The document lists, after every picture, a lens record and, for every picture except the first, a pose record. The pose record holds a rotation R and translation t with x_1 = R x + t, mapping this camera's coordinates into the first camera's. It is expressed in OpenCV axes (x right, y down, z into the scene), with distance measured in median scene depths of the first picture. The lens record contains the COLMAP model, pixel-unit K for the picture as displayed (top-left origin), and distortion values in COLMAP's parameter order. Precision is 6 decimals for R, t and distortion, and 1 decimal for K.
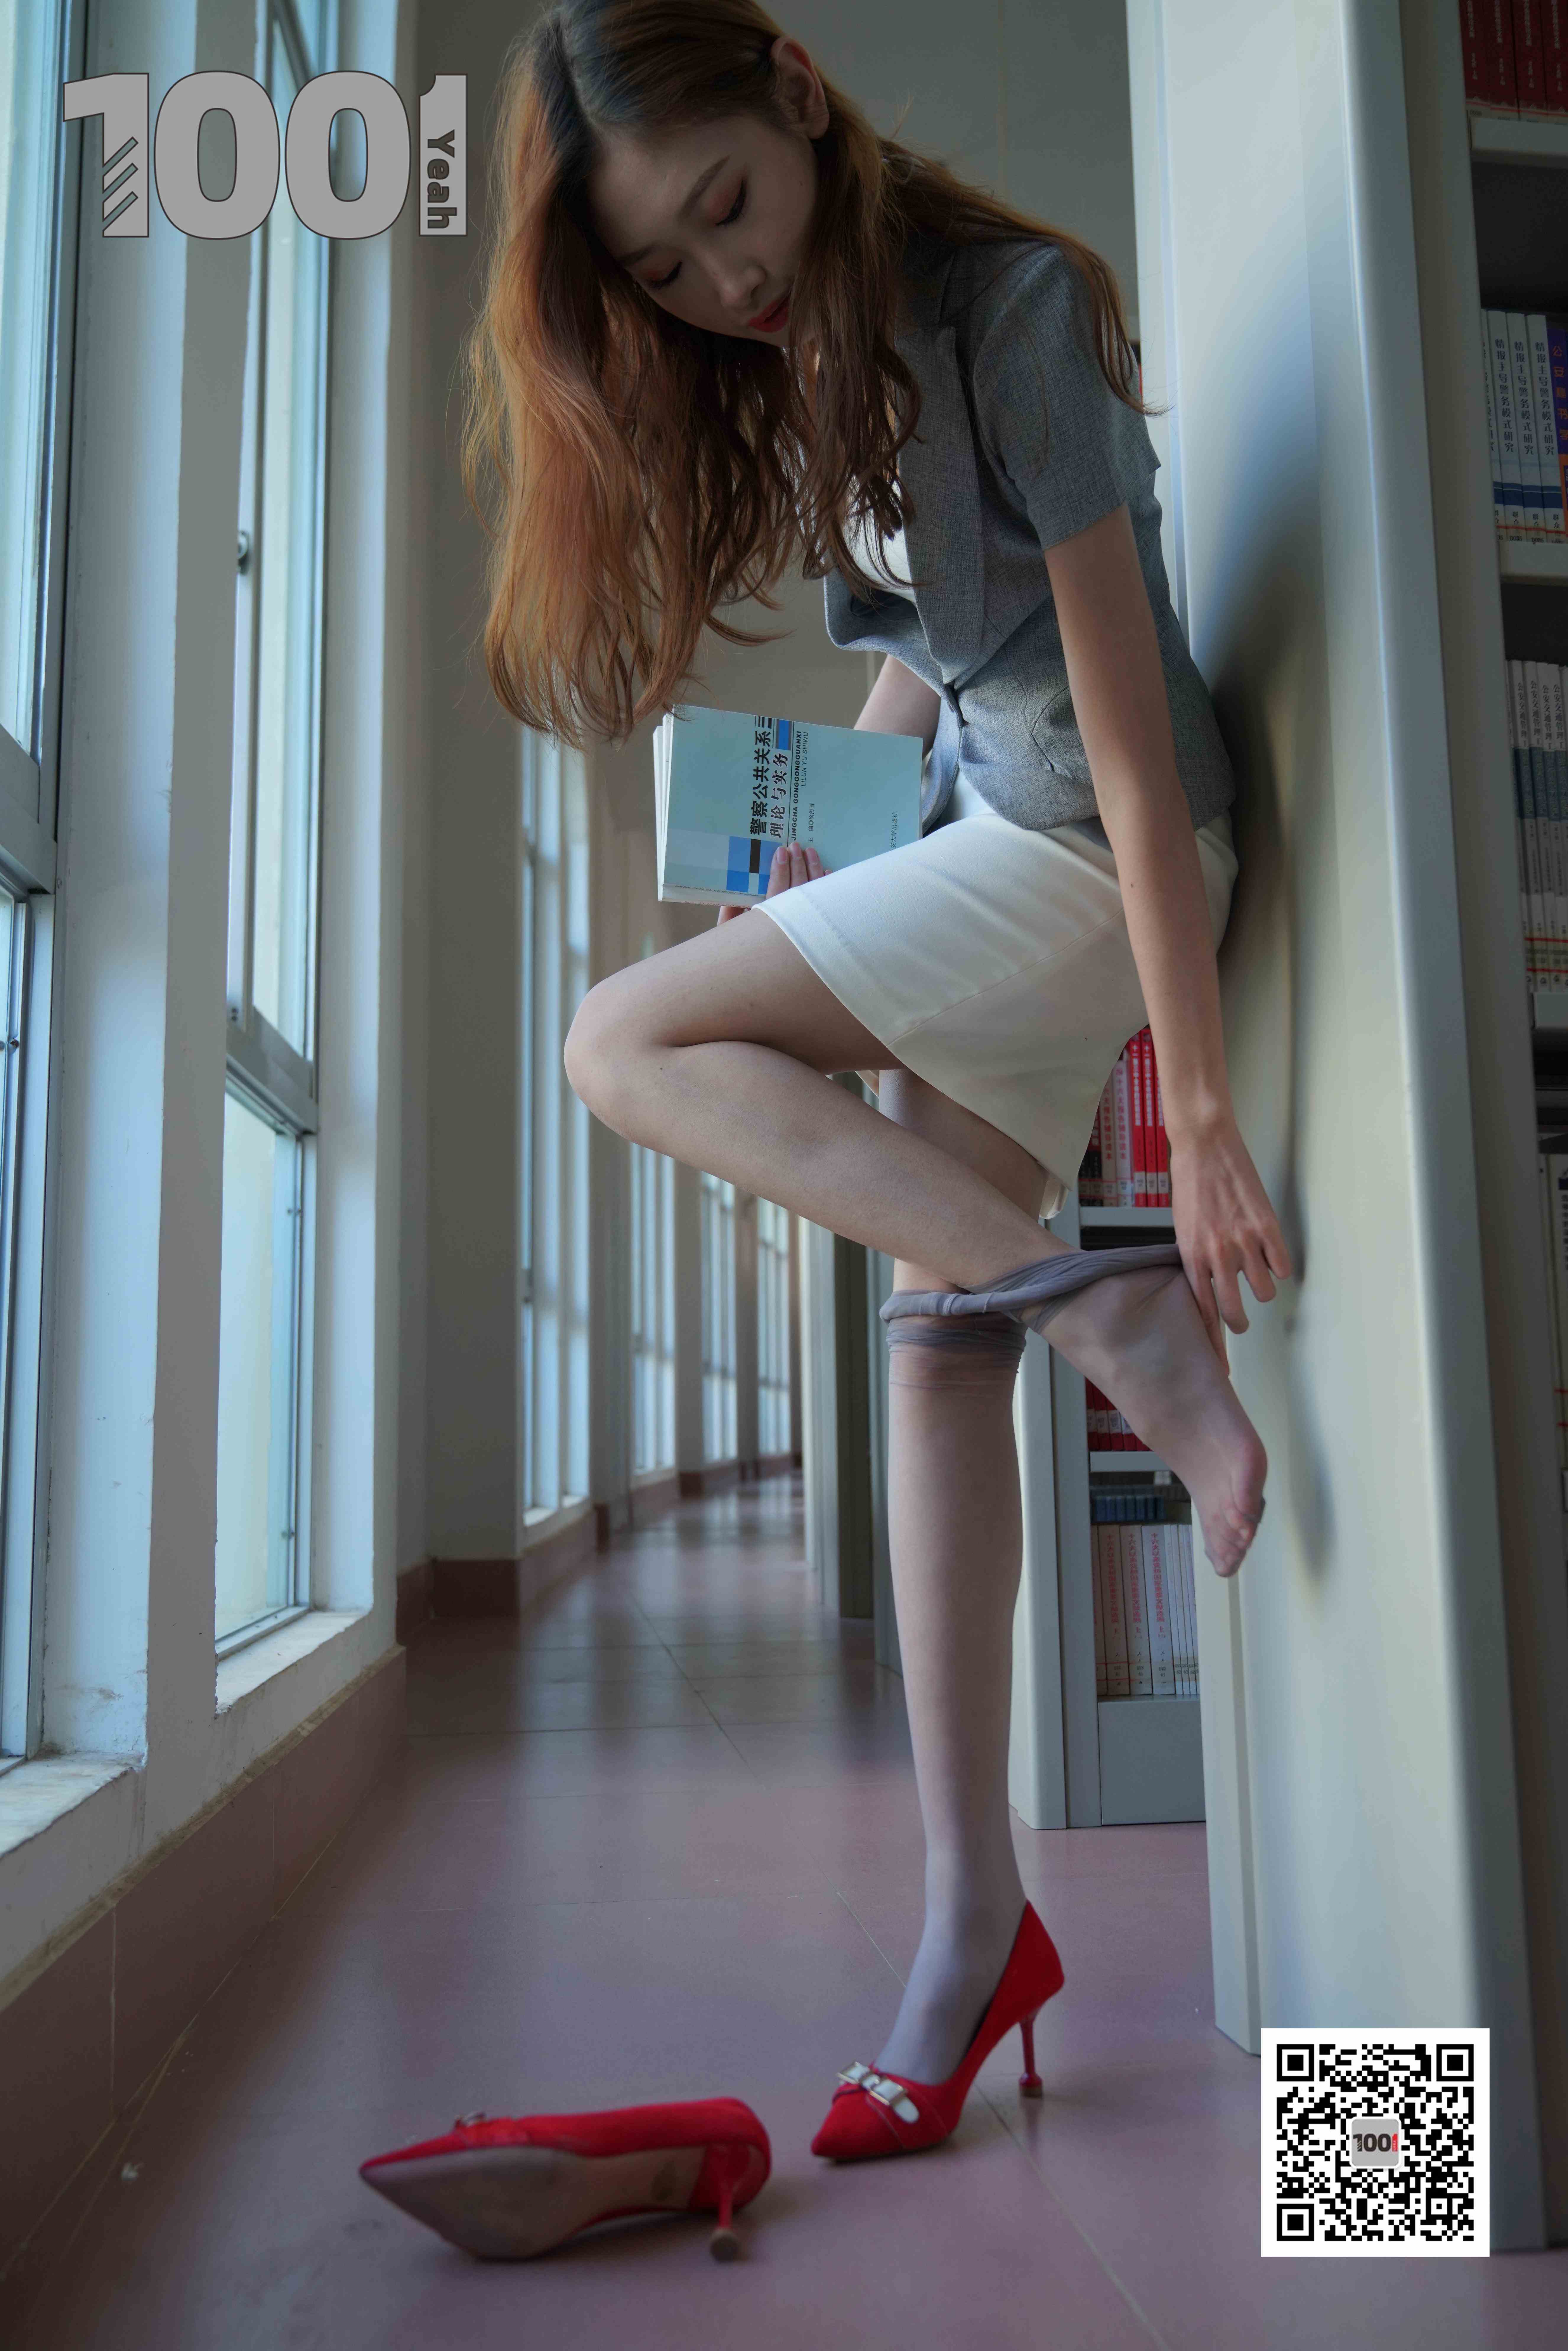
lens RADIAL K [[1984.6, 0, 793.7], [0, 1984.6, 1177.4], [0, 0, 1]] dist [0.002997, -0.005637]
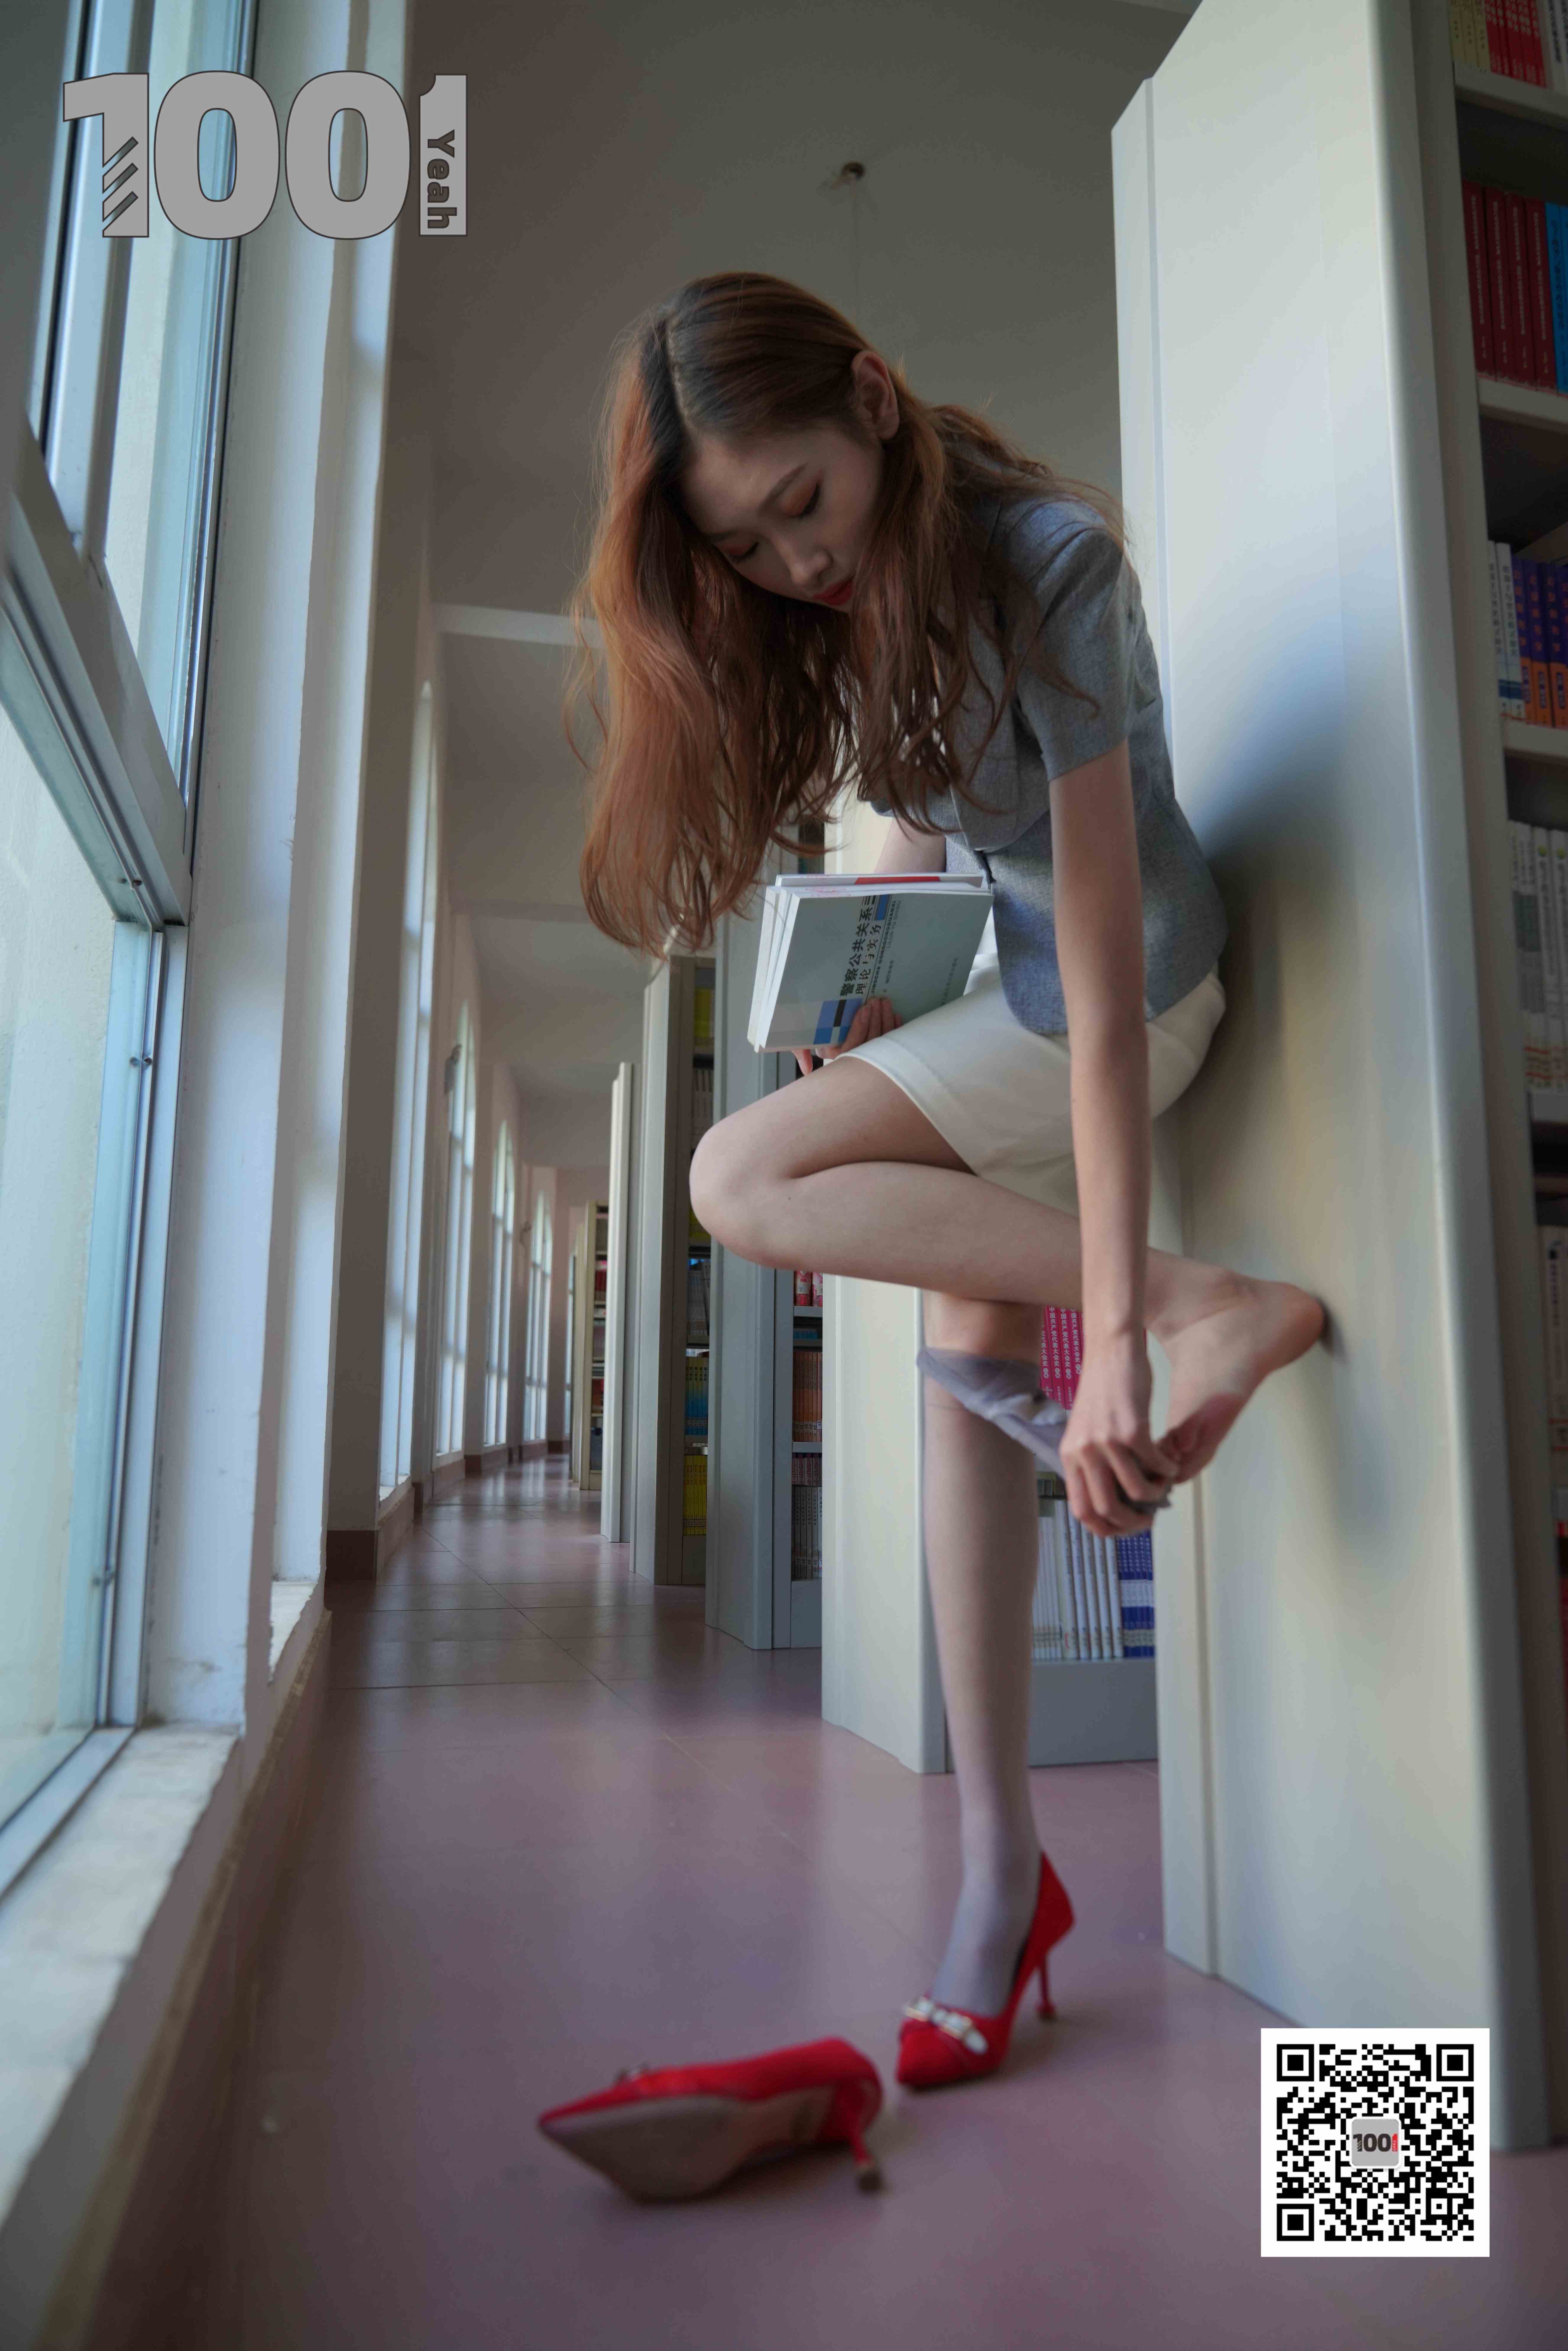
lens RADIAL K [[1620.2, 0, 784.0], [0, 1620.2, 1175.5], [0, 0, 1]] dist [-0.015990, 0.004085]
pose [[0.987108, 0.047084, 0.152971, -0.187112], [-0.043233, 0.998661, -0.028407, 0.005099], [-0.154104, 0.021427, 0.987822, 0.081179]]
